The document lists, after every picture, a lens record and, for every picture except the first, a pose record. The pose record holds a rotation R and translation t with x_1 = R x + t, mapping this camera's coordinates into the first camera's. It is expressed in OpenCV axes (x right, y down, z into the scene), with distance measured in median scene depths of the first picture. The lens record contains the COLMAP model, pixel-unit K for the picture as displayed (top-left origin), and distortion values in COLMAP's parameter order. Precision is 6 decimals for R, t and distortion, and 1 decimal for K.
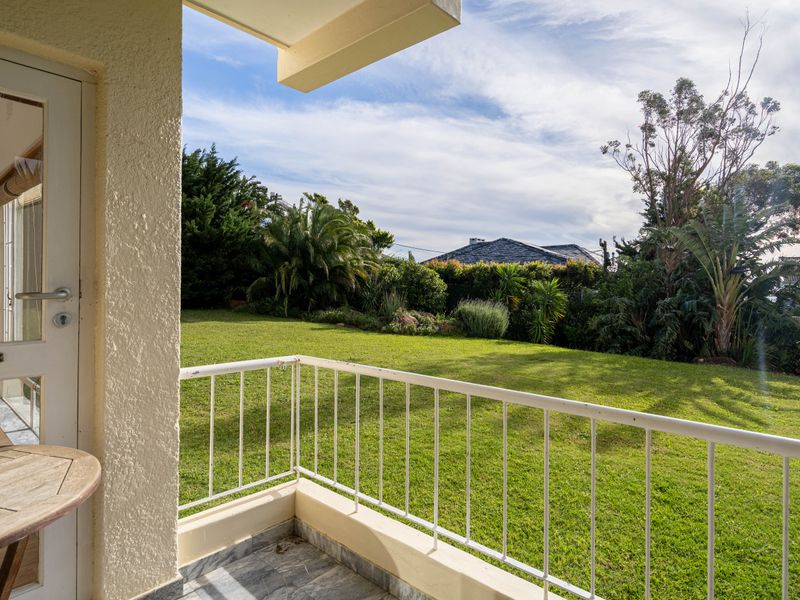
lens RADIAL K [[455.2, 0, 396.7], [0, 455.2, 272.7], [0, 0, 1]] dist [-0.031750, -0.000979]
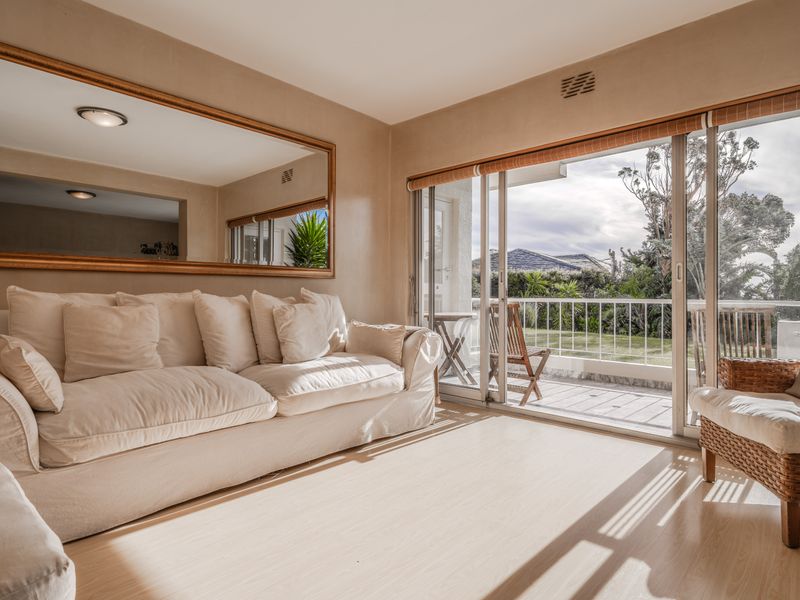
lens RADIAL K [[463.1, 0, 397.5], [0, 463.1, 295.3], [0, 0, 1]] dist [0.002443, 0.002152]
pose [[0.999997, -0.002414, -0.000565, -0.114323], [0.002427, 0.999683, 0.025057, 0.014932], [0.000504, -0.025059, 0.999686, -0.235680]]
